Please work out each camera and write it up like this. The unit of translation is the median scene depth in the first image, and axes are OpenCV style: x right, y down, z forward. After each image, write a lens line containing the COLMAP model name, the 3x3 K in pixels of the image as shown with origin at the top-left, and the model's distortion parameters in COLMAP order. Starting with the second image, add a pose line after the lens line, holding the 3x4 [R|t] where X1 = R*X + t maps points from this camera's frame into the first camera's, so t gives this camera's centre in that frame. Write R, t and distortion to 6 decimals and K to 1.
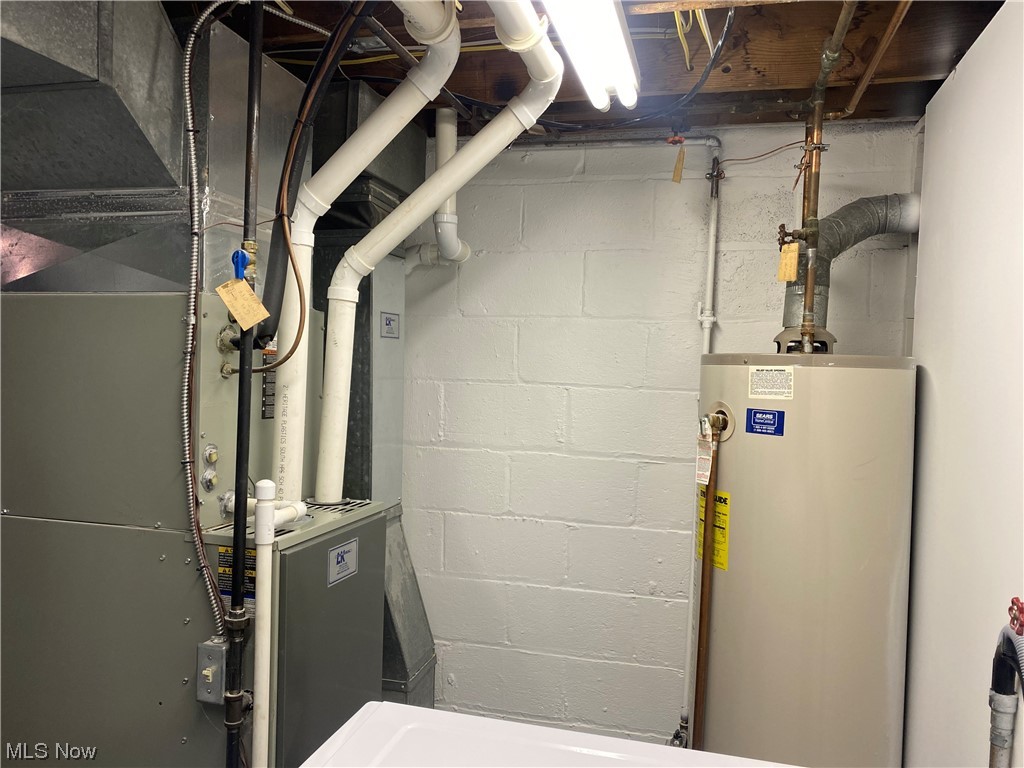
lens RADIAL K [[773.5, 0, 511.6], [0, 773.5, 383.5], [0, 0, 1]] dist [0.044968, -0.048978]
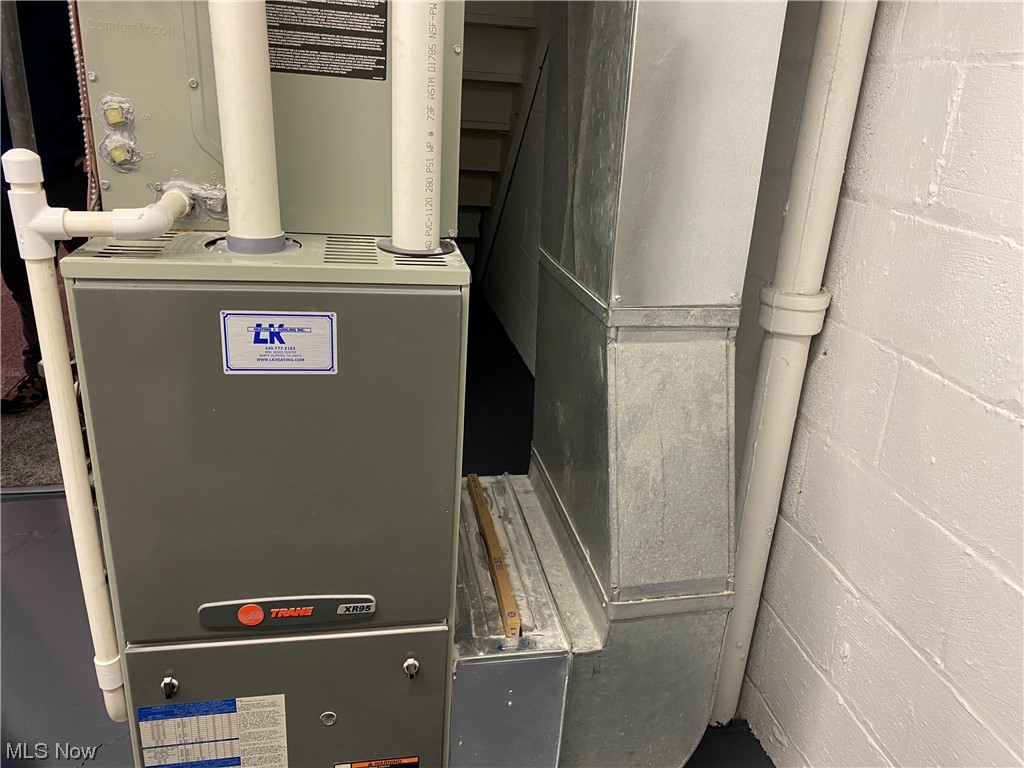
lens RADIAL K [[773.5, 0, 513.7], [0, 773.5, 389.5], [0, 0, 1]] dist [0.044968, -0.048978]
pose [[0.444437, 0.334489, -0.831020, 0.215535], [-0.068407, 0.937637, 0.340818, 0.036532], [0.893195, -0.094625, 0.439602, 0.574435]]
